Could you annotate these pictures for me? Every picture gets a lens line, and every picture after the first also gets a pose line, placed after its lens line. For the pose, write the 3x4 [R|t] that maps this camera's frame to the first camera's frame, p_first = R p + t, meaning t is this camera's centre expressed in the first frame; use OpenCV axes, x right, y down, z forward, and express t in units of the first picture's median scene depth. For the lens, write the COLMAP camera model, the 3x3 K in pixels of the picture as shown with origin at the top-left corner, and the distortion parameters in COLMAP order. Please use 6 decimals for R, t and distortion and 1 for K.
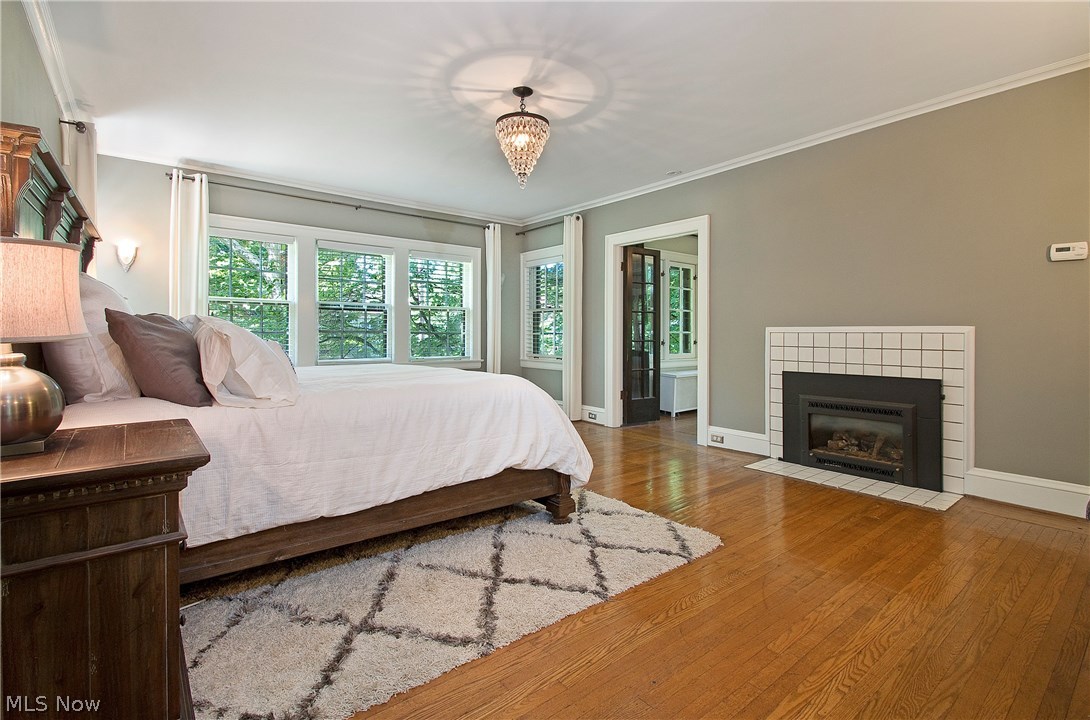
lens RADIAL K [[504.3, 0, 544.5], [0, 504.3, 336.7], [0, 0, 1]] dist [0.020252, 0.000104]
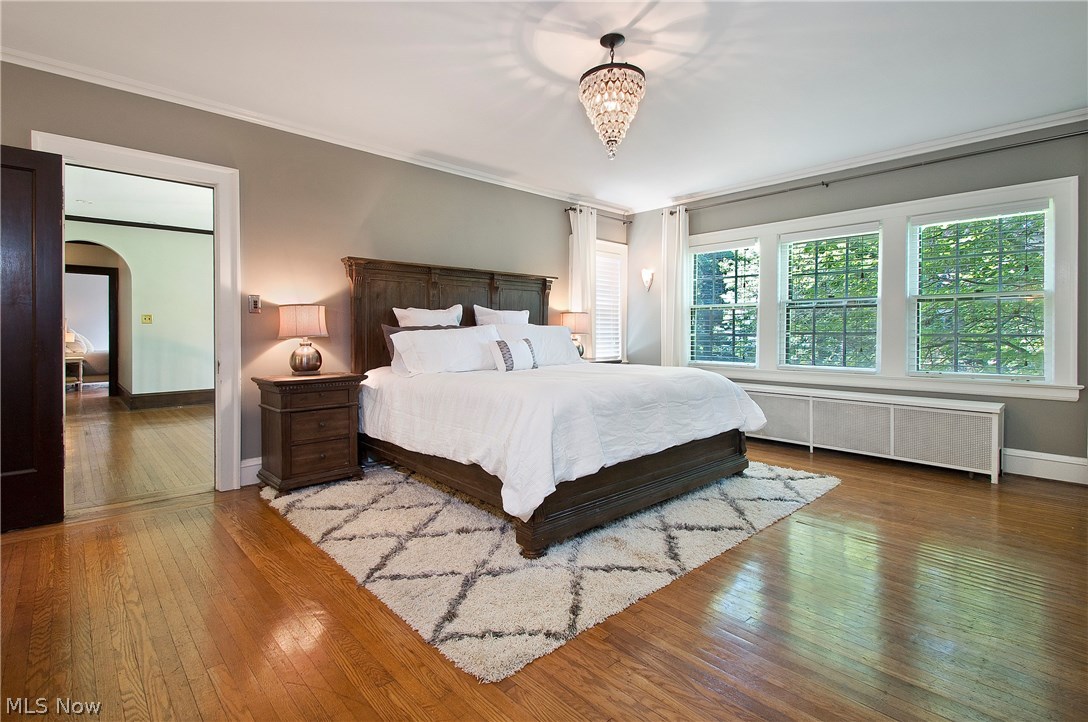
lens RADIAL K [[513.9, 0, 543.6], [0, 513.9, 337.2], [0, 0, 1]] dist [0.001429, -0.000046]
pose [[0.075809, 0.004110, -0.997114, 0.883350], [-0.005570, 0.999978, 0.003698, -0.006166], [0.997107, 0.005274, 0.075830, 0.932802]]
